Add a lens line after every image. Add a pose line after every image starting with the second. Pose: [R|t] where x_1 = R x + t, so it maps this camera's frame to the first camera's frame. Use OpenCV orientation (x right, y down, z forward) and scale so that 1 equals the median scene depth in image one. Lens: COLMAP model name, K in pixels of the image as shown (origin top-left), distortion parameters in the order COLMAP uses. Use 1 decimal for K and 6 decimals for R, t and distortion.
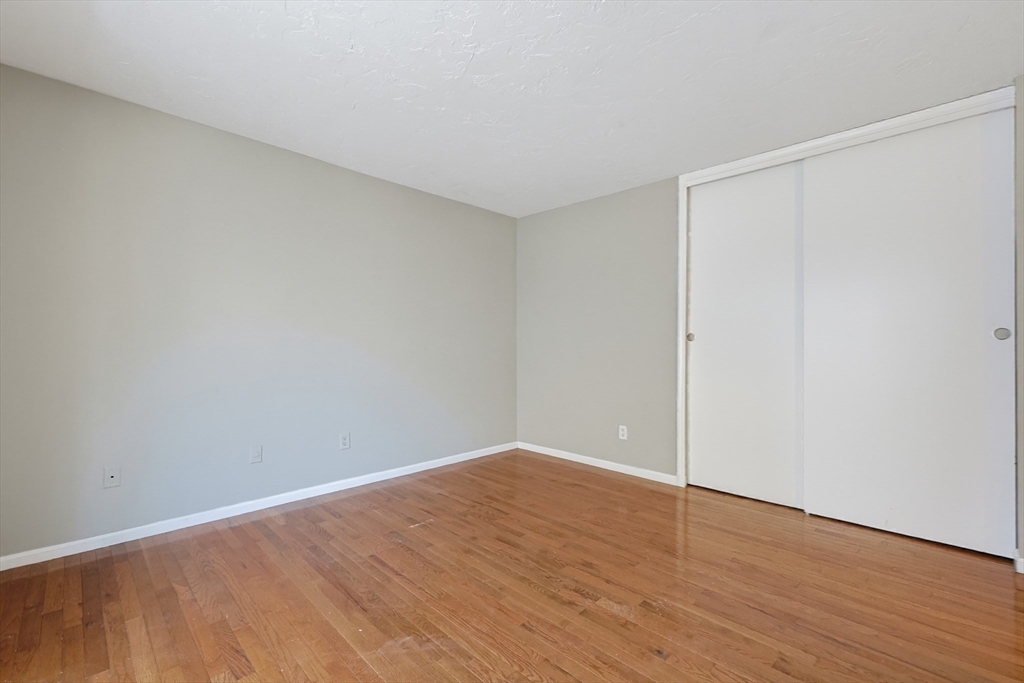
lens RADIAL K [[441.5, 0, 507.2], [0, 441.5, 342.3], [0, 0, 1]] dist [0.002385, -0.000833]
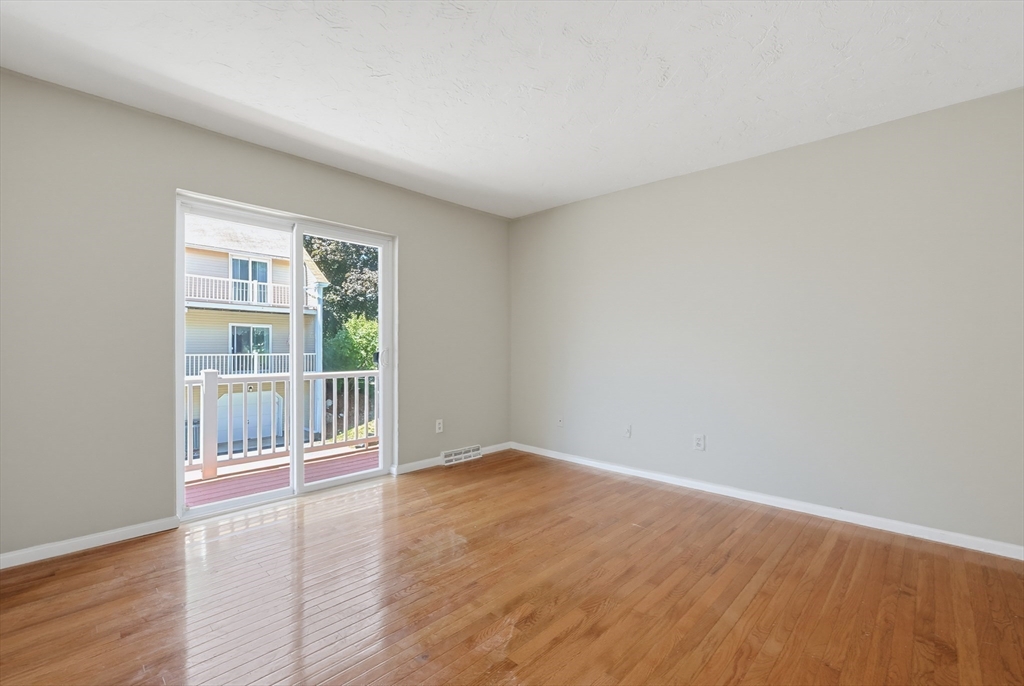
lens RADIAL K [[441.5, 0, 507.3], [0, 441.5, 345.5], [0, 0, 1]] dist [0.002385, -0.000833]
pose [[0.026562, -0.006192, -0.999628, 0.804591], [-0.003387, 0.999975, -0.006284, 0.018816], [0.999641, 0.003552, 0.026540, 0.708866]]
